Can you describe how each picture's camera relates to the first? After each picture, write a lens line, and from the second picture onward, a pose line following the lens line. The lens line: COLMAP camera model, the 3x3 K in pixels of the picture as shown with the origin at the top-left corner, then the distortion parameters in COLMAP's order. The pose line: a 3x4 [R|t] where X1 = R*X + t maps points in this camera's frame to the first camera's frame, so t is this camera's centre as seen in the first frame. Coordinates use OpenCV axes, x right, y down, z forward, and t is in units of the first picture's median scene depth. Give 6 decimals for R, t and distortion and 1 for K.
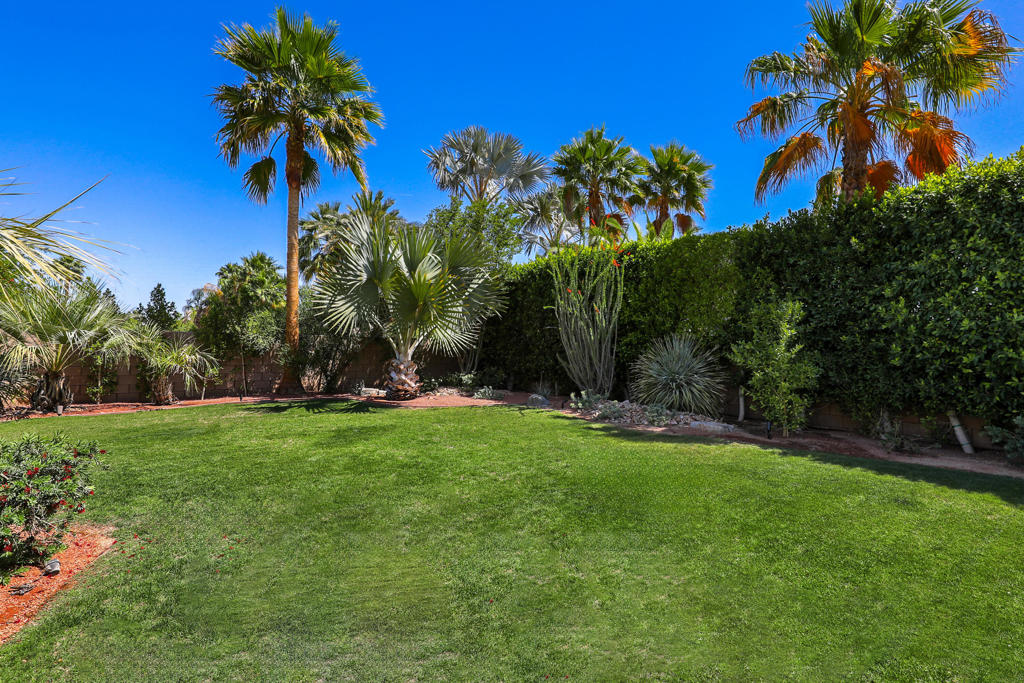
lens RADIAL K [[492.8, 0, 512.0], [0, 492.8, 341.5], [0, 0, 1]] dist [0.000241, -0.000095]
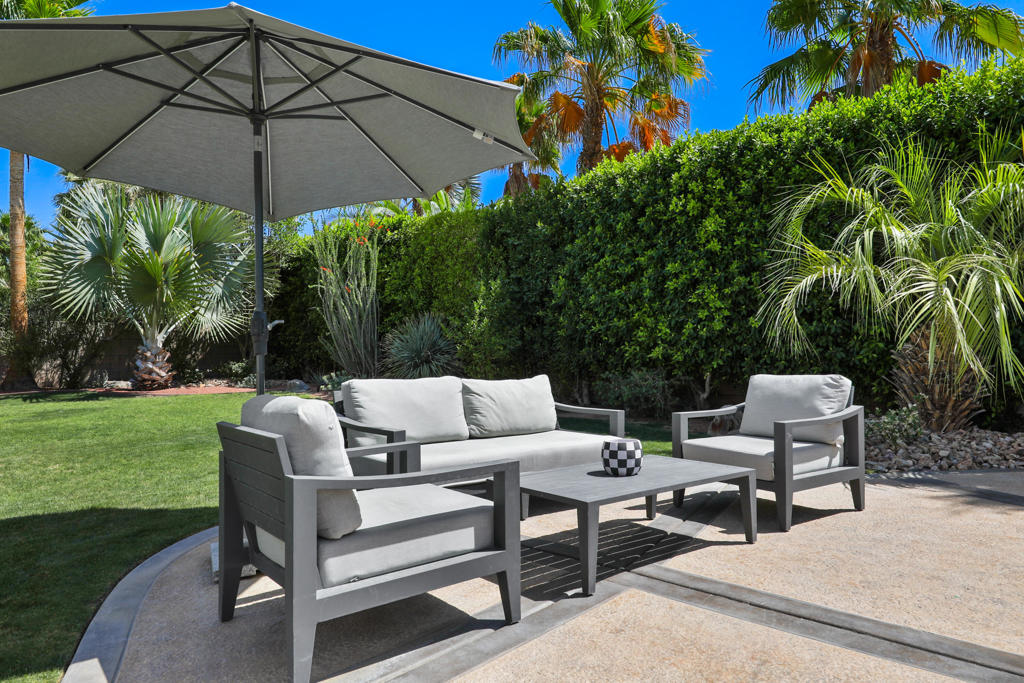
lens RADIAL K [[687.5, 0, 512.0], [0, 687.5, 341.5], [0, 0, 1]] dist [-0.002971, 0.000047]
pose [[0.989896, -0.019151, 0.140497, 0.255661], [0.017239, 0.999742, 0.014811, 0.021580], [-0.140744, -0.012240, 0.989970, -0.328901]]
